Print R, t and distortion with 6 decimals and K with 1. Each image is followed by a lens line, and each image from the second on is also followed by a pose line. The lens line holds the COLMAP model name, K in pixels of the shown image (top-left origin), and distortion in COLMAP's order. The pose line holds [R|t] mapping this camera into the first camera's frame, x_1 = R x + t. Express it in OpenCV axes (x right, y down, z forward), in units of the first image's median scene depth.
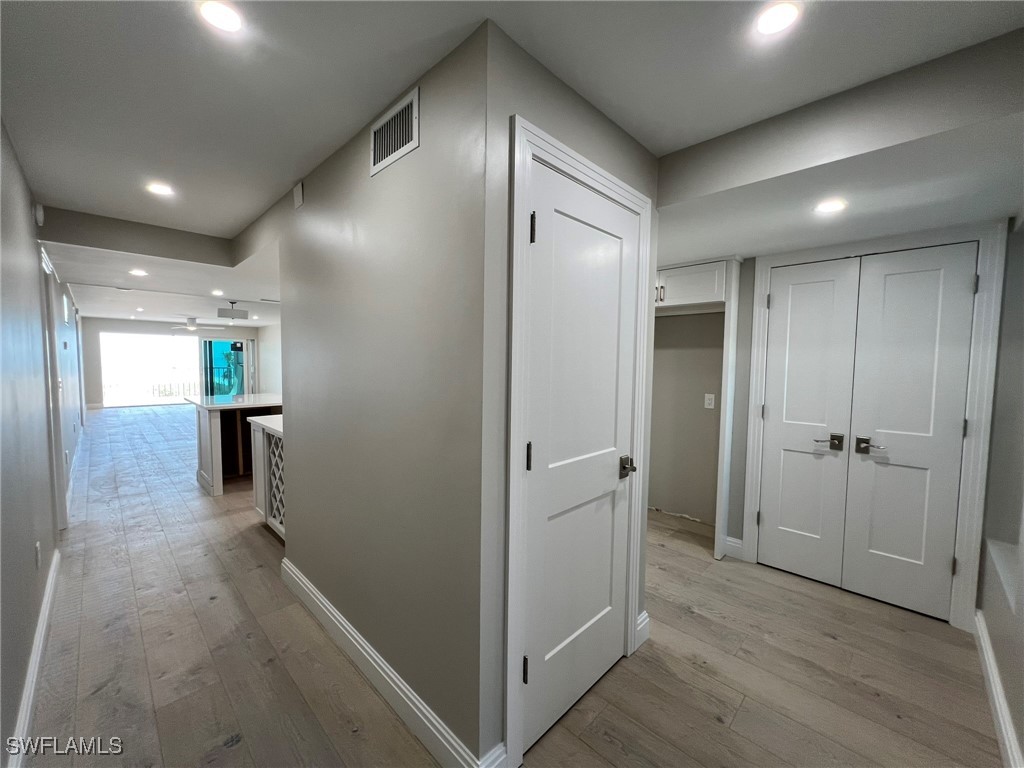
lens RADIAL K [[411.5, 0, 512.7], [0, 411.5, 386.8], [0, 0, 1]] dist [0.001660, -0.000066]
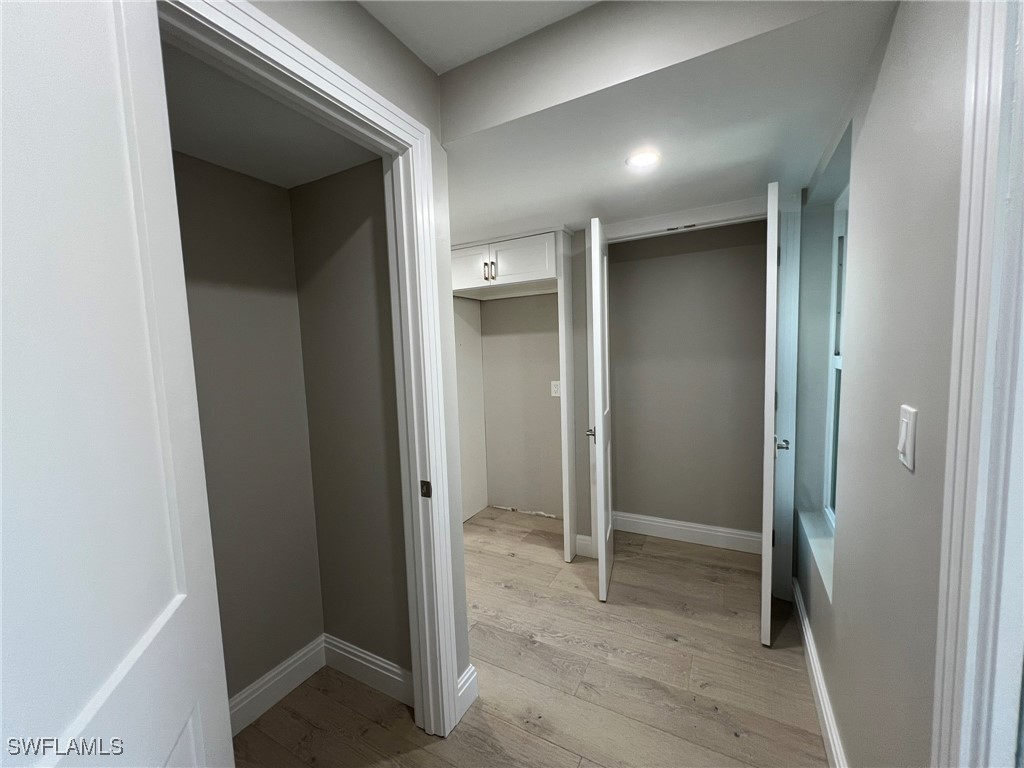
lens RADIAL K [[411.5, 0, 510.7], [0, 411.5, 387.1], [0, 0, 1]] dist [0.001660, -0.000066]
pose [[0.960216, -0.070624, 0.270179, 0.197402], [0.064077, 0.997400, 0.032986, -0.009747], [-0.271806, -0.014361, 0.962245, 0.201419]]
